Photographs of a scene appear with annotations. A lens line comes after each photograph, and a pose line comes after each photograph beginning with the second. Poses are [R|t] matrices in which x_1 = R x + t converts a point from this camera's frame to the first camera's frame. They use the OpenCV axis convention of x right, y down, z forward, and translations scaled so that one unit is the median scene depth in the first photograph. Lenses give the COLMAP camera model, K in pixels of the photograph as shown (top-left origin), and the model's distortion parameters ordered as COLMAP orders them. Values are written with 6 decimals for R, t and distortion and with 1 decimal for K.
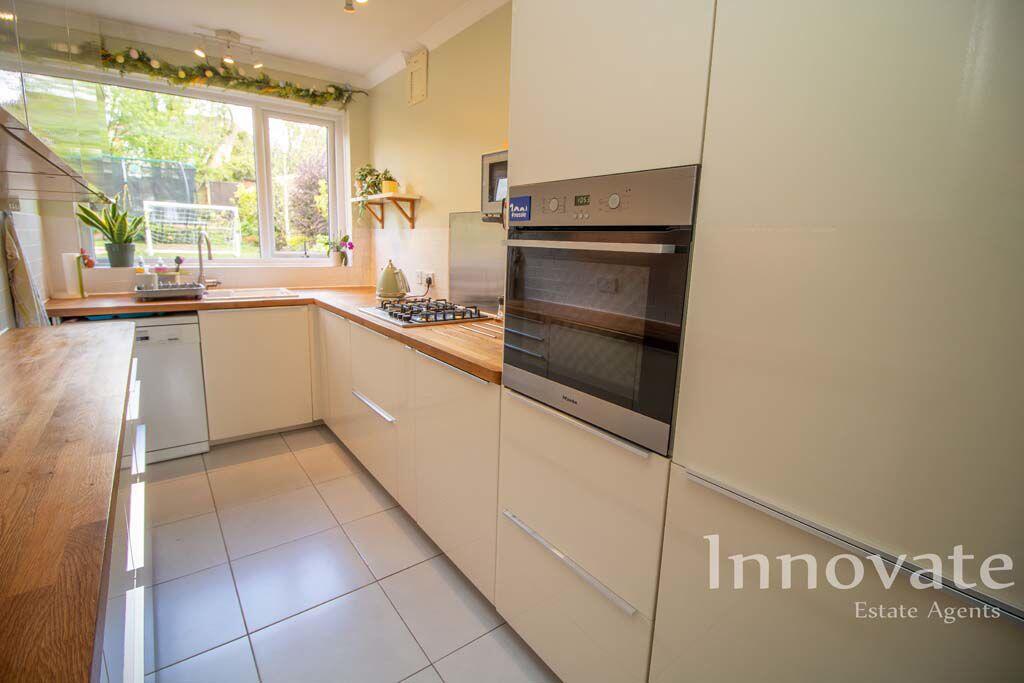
lens RADIAL K [[475.0, 0, 512.8], [0, 475.0, 338.0], [0, 0, 1]] dist [-0.011777, -0.003858]
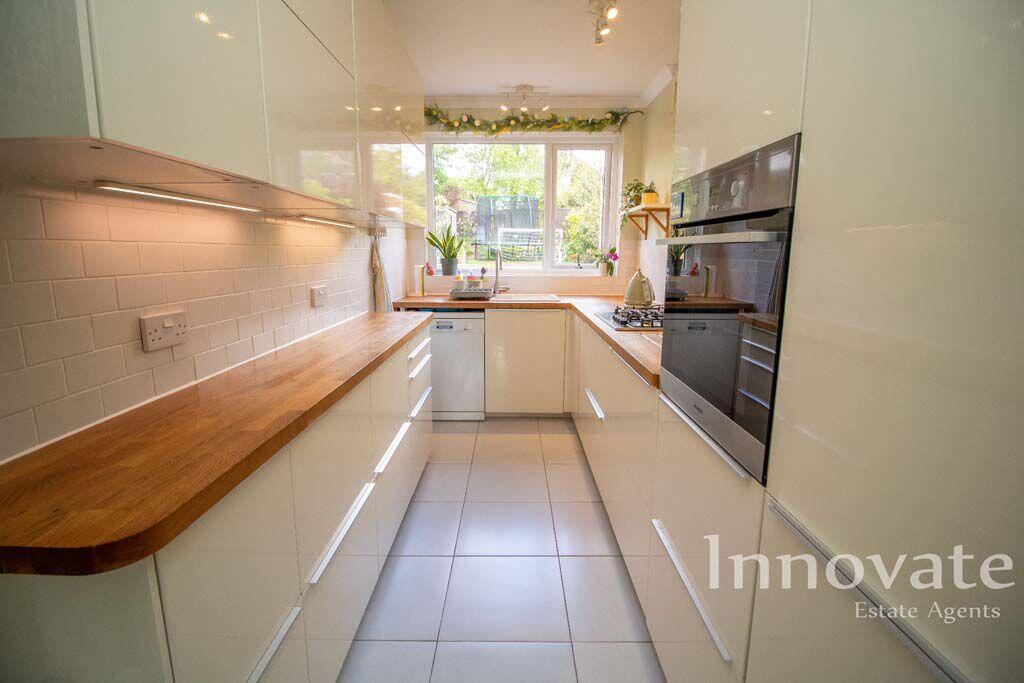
lens RADIAL K [[475.0, 0, 511.8], [0, 475.0, 339.5], [0, 0, 1]] dist [-0.011777, -0.003858]
pose [[0.794434, 0.080413, -0.602004, 0.157690], [-0.098666, 0.995117, 0.002719, 0.013110], [0.599283, 0.057237, 0.798489, 0.016747]]
